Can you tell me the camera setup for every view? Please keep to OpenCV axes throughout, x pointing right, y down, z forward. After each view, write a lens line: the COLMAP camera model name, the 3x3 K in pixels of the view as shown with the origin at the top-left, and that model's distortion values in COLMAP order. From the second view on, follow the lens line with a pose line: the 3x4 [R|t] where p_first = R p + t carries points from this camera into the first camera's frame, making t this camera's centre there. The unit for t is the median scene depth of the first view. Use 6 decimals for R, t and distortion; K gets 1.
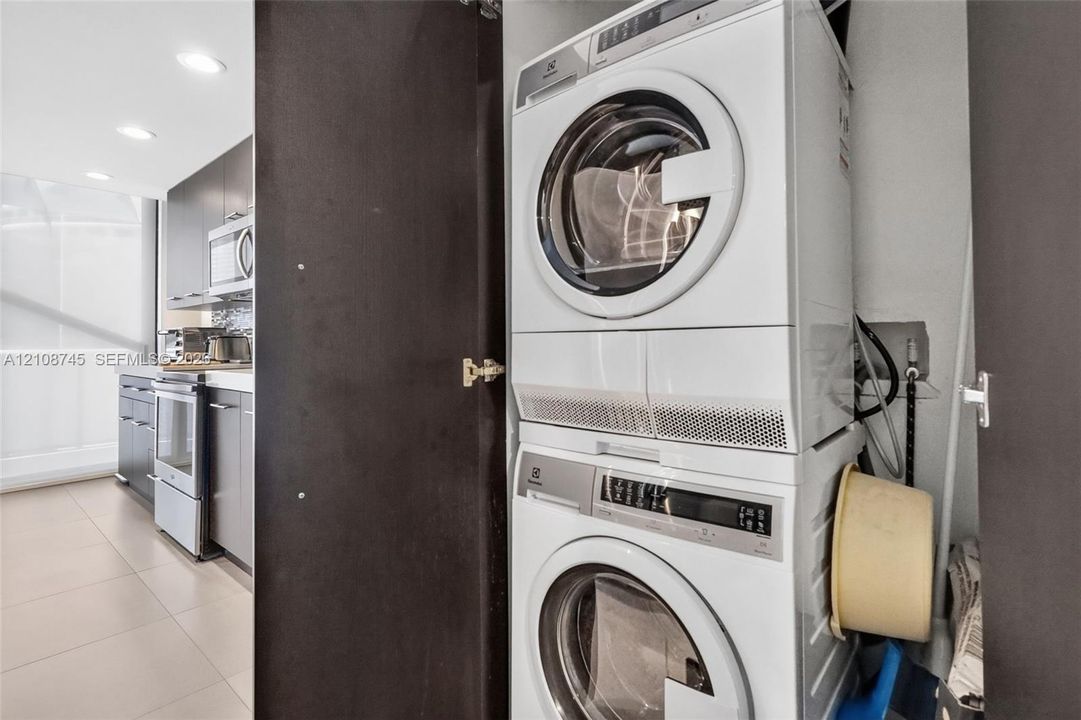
lens RADIAL K [[503.4, 0, 537.6], [0, 503.4, 354.3], [0, 0, 1]] dist [-0.002502, -0.001927]
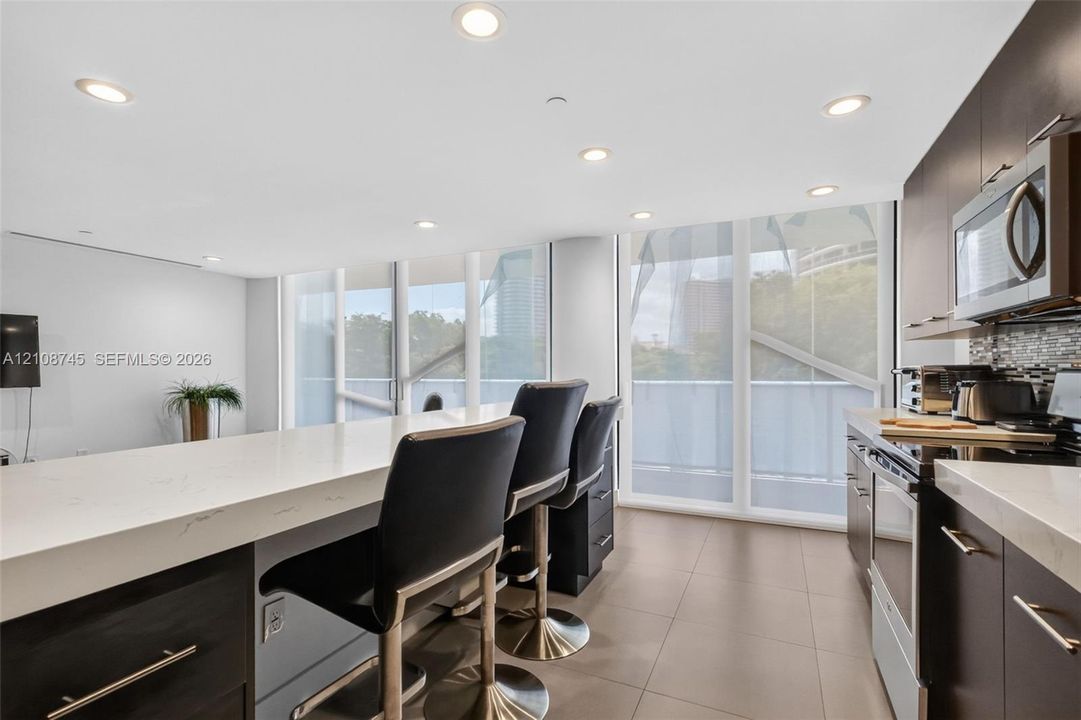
lens RADIAL K [[503.4, 0, 536.4], [0, 503.4, 365.8], [0, 0, 1]] dist [-0.002502, -0.001927]
pose [[0.258382, -0.002364, -0.966040, -0.160474], [-0.015123, 0.999865, -0.006491, -0.040575], [0.965924, 0.016286, 0.258311, 0.290363]]
